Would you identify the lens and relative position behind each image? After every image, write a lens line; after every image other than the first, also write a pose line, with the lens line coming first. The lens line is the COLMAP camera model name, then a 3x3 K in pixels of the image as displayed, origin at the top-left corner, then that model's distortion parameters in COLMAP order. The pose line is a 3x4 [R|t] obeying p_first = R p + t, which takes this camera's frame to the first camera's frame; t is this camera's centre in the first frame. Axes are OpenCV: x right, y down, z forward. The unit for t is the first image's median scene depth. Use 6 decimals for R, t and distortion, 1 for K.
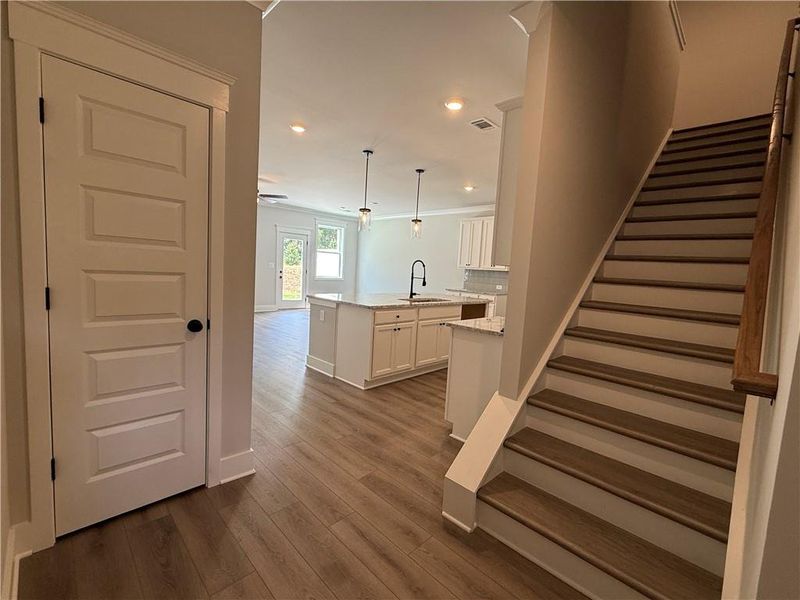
lens RADIAL K [[351.2, 0, 400.0], [0, 351.2, 300.0], [0, 0, 1]] dist [-0.000665, 0.000184]
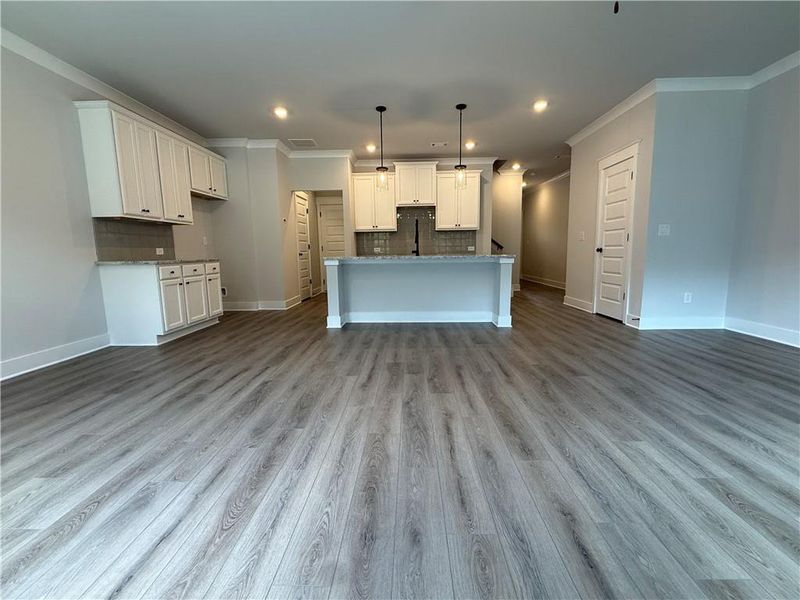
lens RADIAL K [[351.2, 0, 400.0], [0, 351.2, 300.0], [0, 0, 1]] dist [-0.000665, 0.000184]
pose [[-0.684765, -0.146317, 0.713924, -0.832619], [0.042657, 0.969911, 0.239695, -0.154431], [-0.727514, 0.194588, -0.657920, 2.071075]]
